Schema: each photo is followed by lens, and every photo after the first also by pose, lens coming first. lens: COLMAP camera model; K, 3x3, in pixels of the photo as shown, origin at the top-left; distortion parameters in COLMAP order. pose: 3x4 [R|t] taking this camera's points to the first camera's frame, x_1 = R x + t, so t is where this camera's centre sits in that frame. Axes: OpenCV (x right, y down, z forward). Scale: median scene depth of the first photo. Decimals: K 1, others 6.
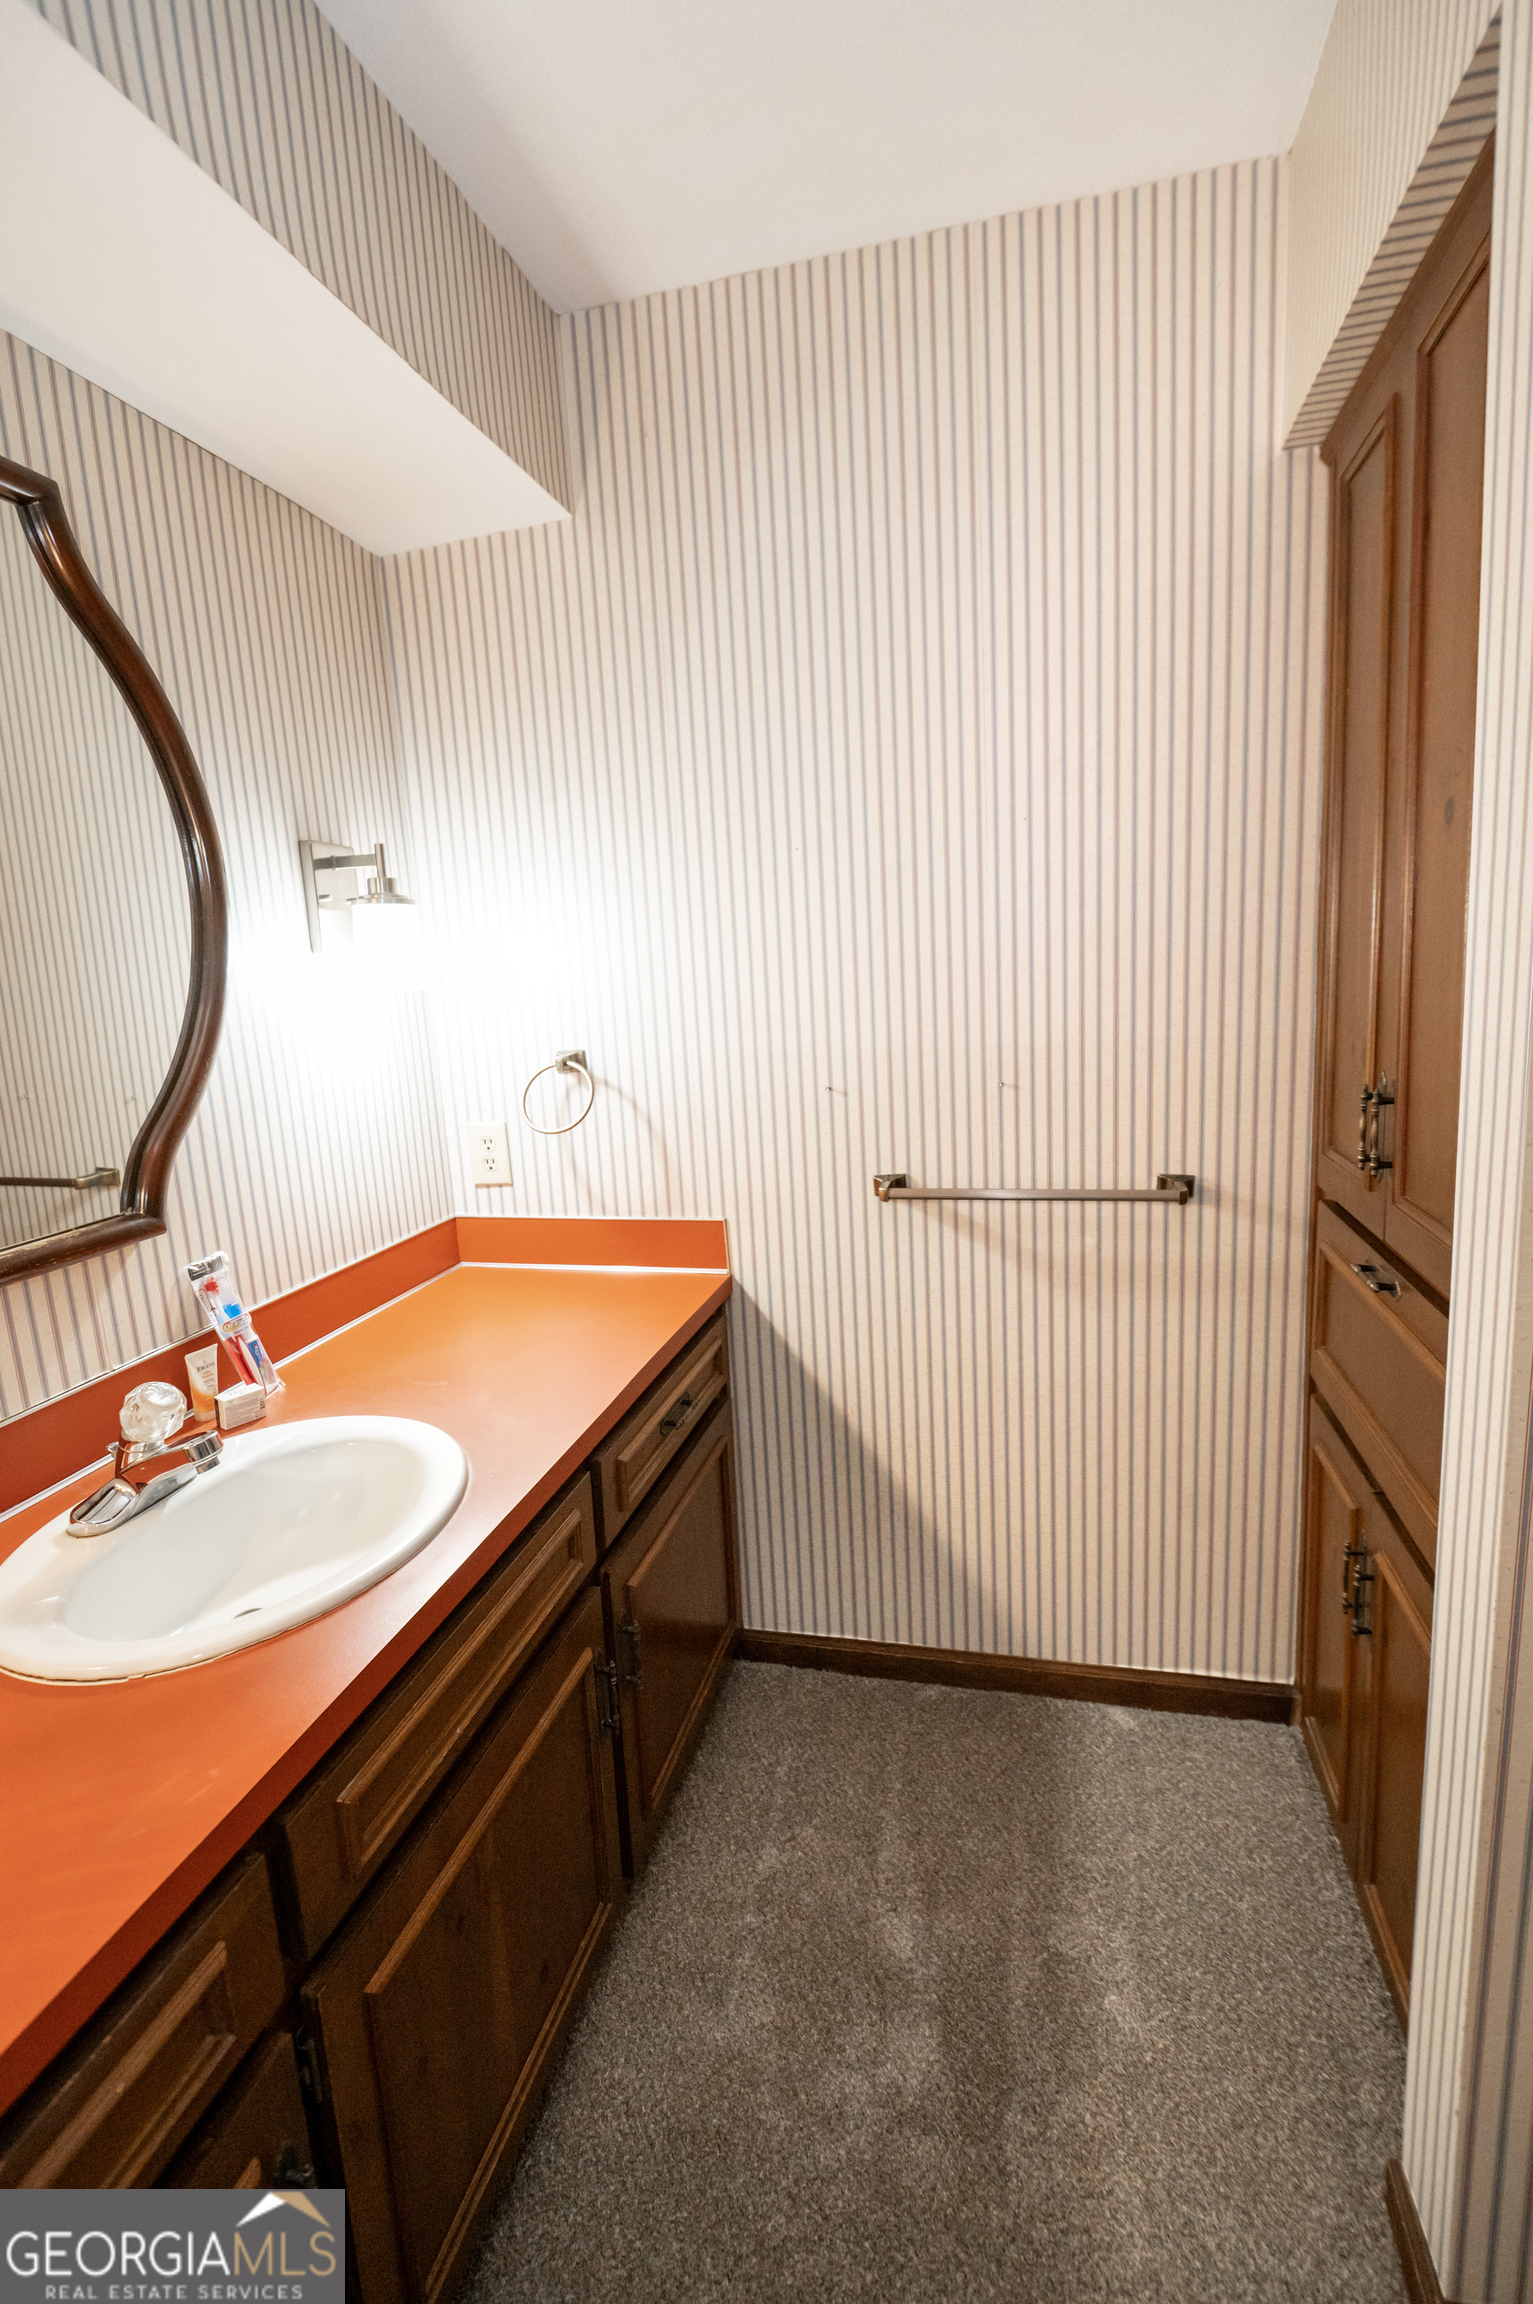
lens RADIAL K [[1050.8, 0, 764.8], [0, 1050.8, 1148.2], [0, 0, 1]] dist [-0.011369, -0.002860]
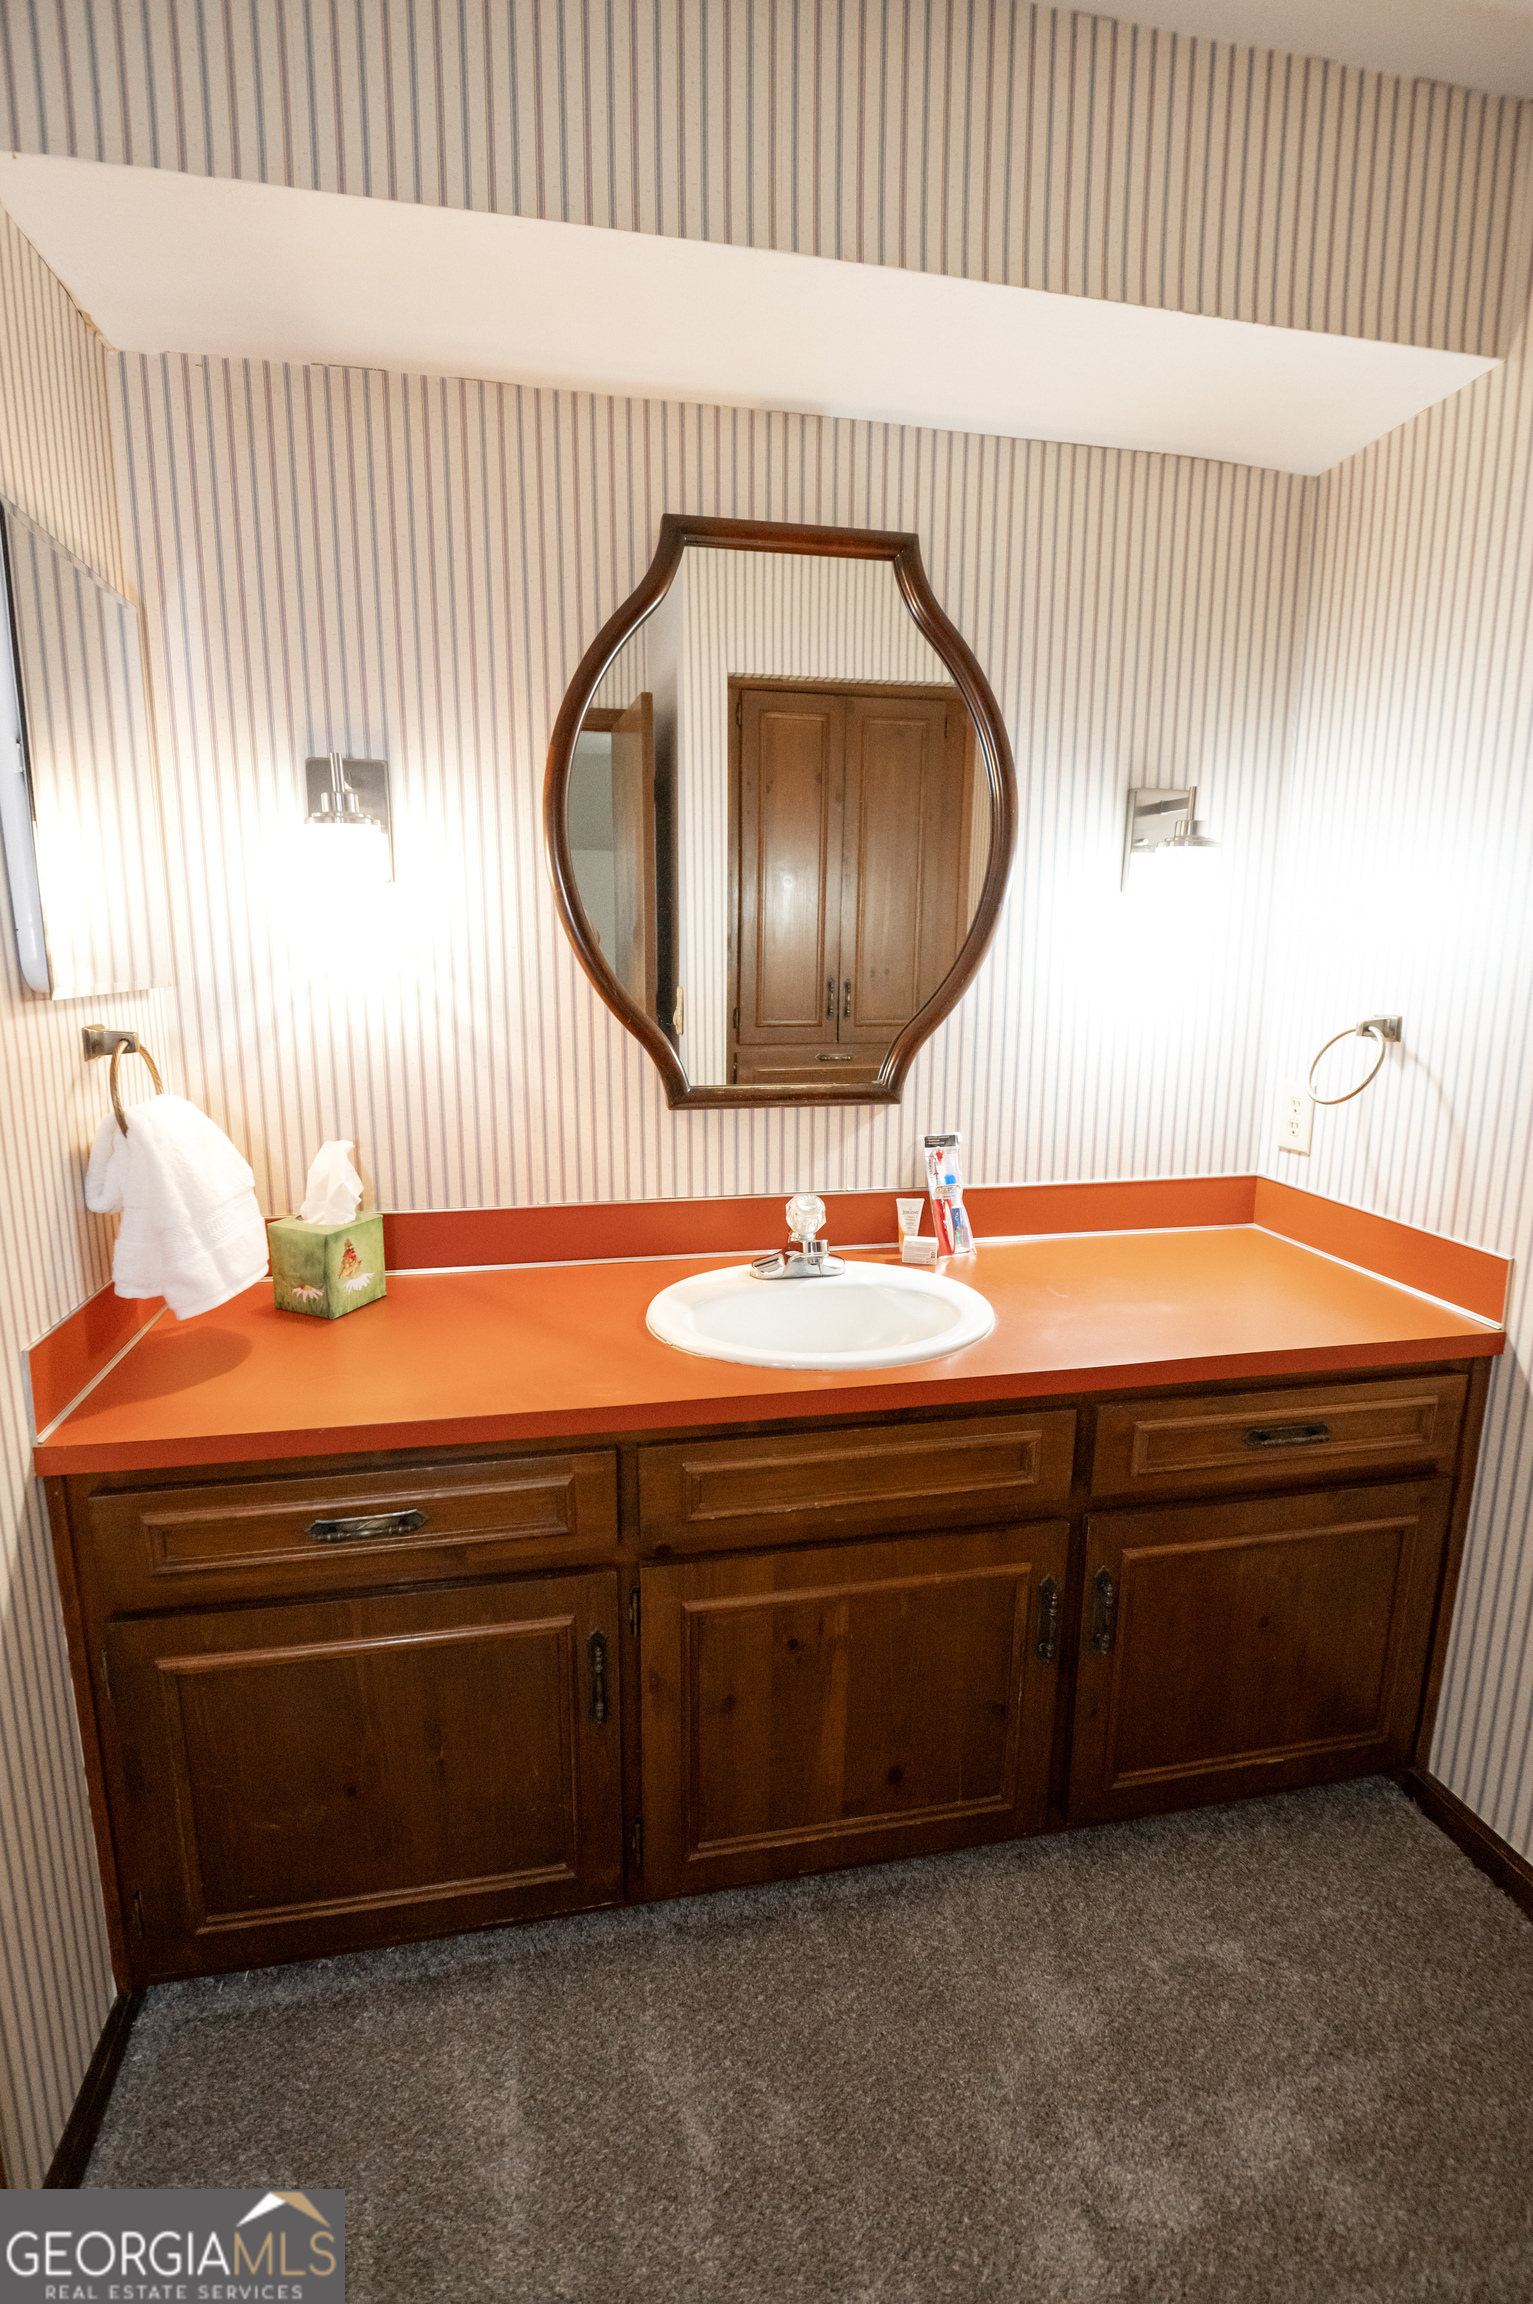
lens RADIAL K [[1050.8, 0, 714.4], [0, 1050.8, 1138.8], [0, 0, 1]] dist [-0.011369, -0.002860]
pose [[0.430174, 0.225453, -0.874140, 0.396738], [-0.182544, 0.970033, 0.160354, -0.036394], [0.884097, 0.090589, 0.458438, 0.152344]]
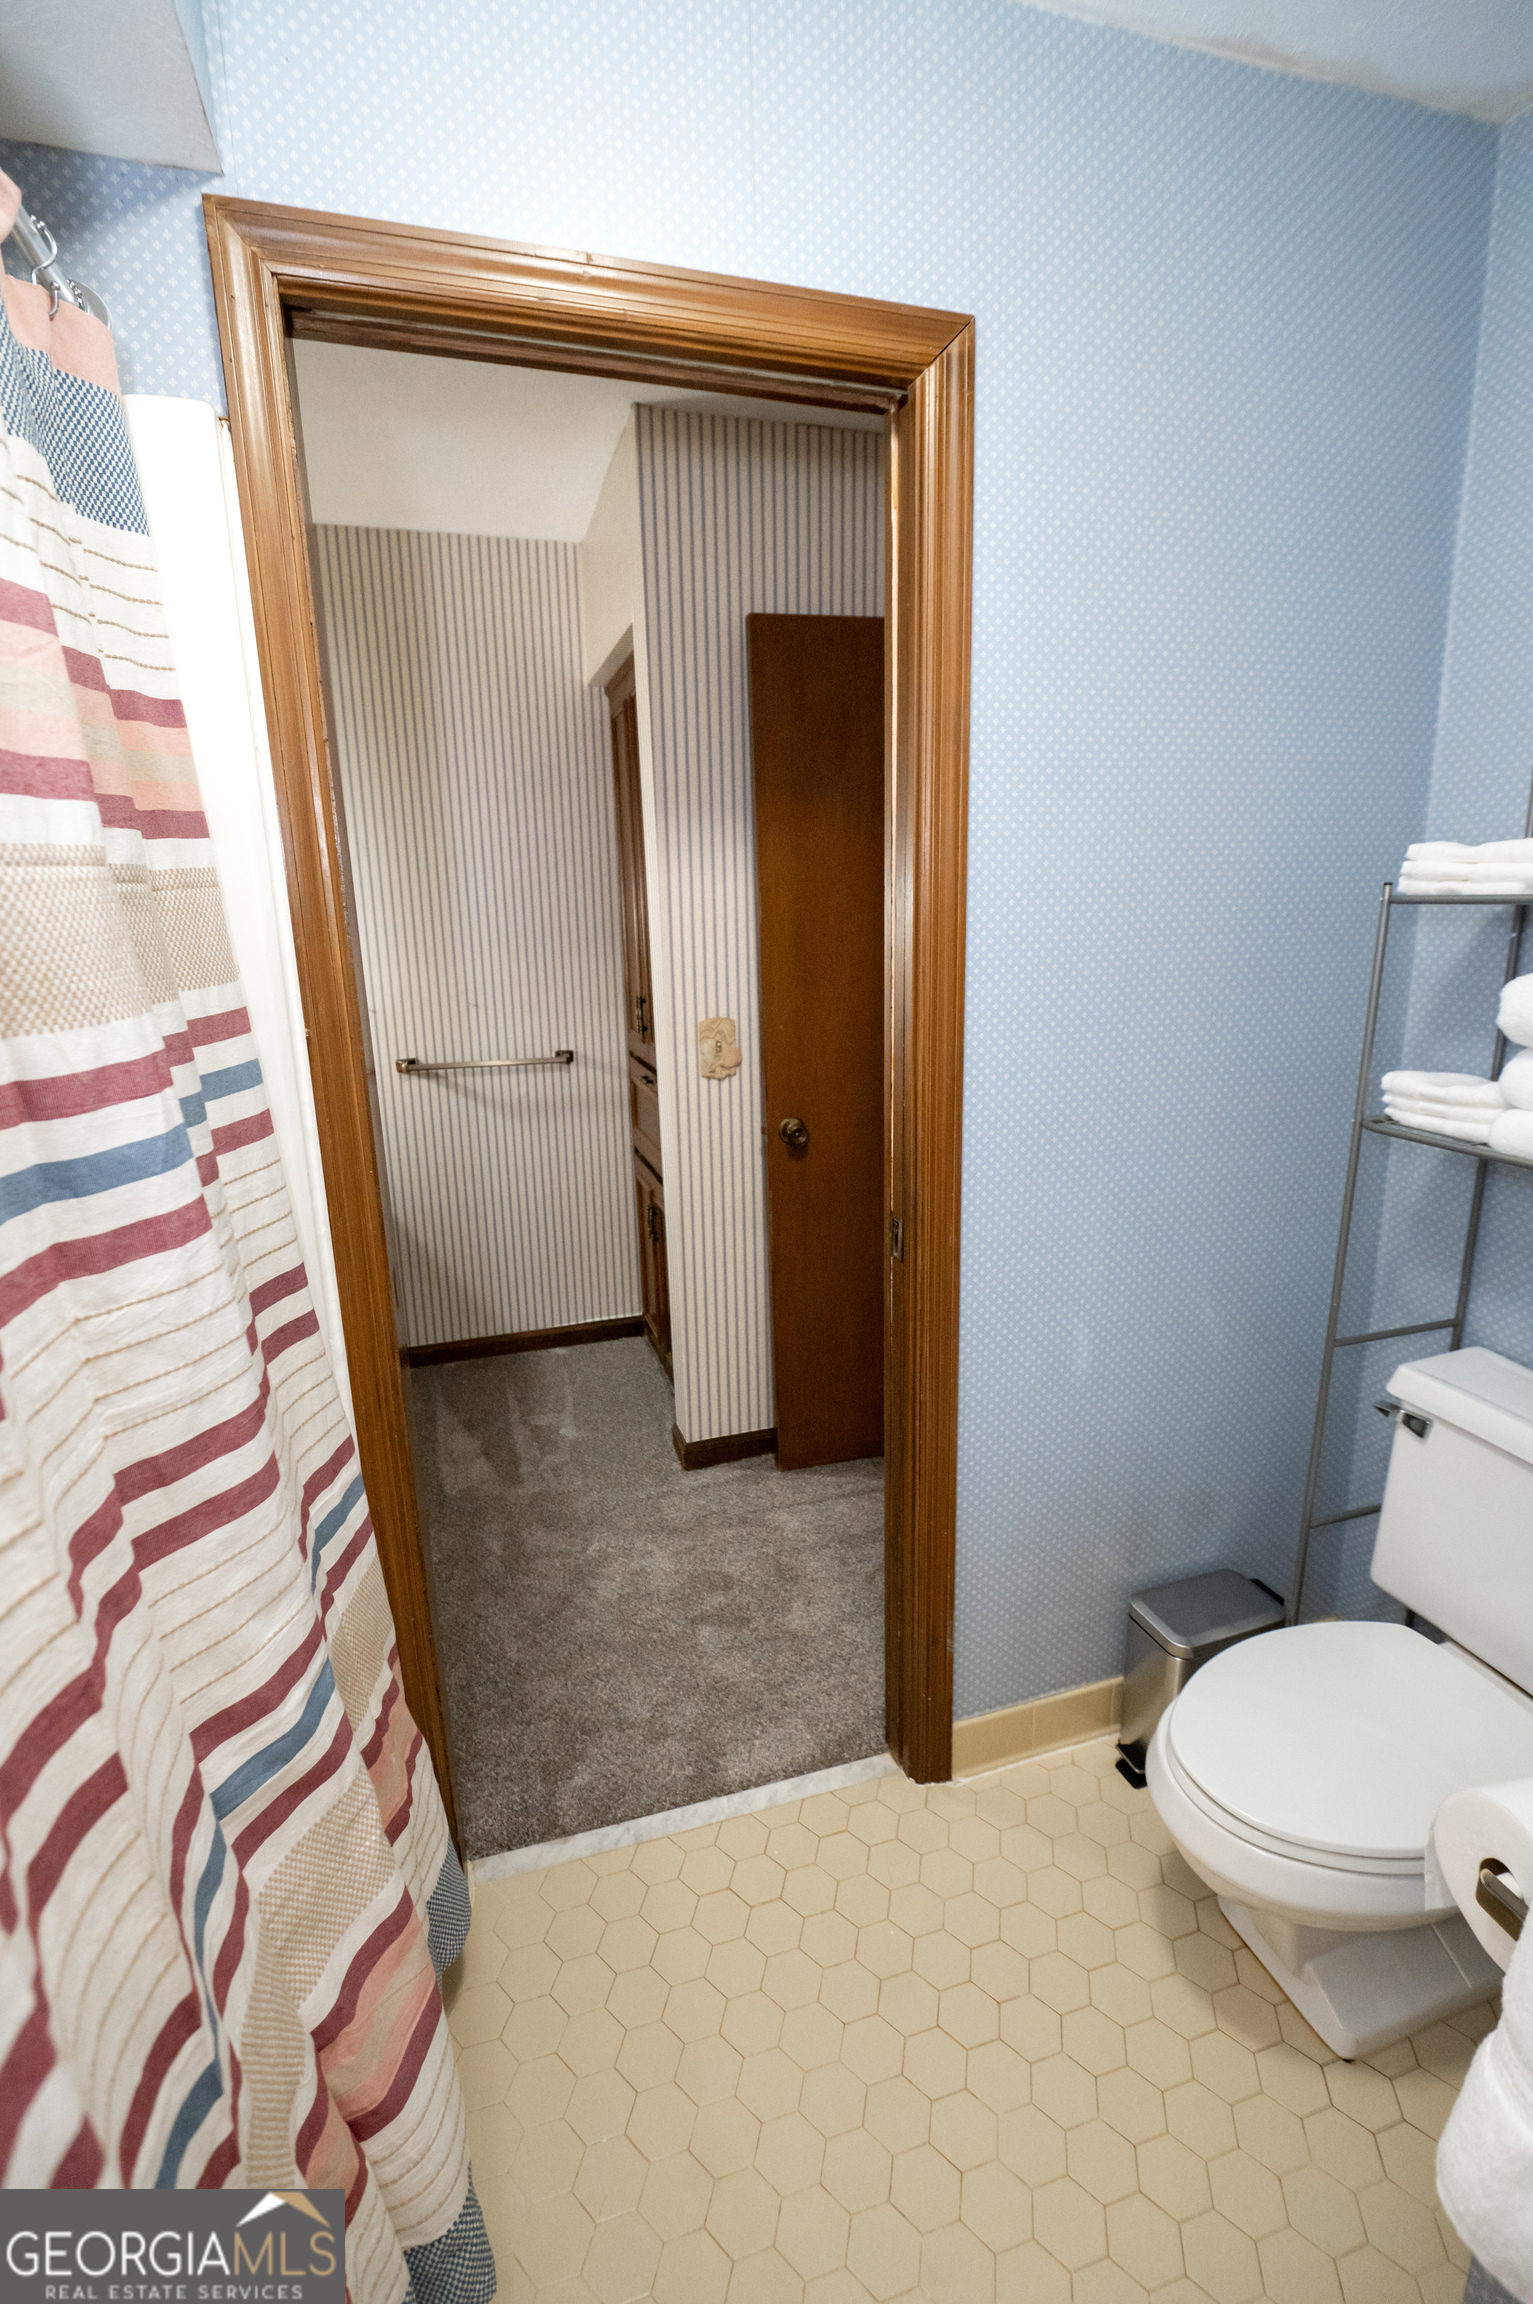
lens RADIAL K [[1050.8, 0, 770.3], [0, 1050.8, 1150.1], [0, 0, 1]] dist [-0.011369, -0.002860]
pose [[0.849630, -0.083308, 0.520758, -0.290830], [0.063287, 0.996415, 0.056146, 0.120370], [-0.523569, -0.014746, 0.851856, -0.804013]]
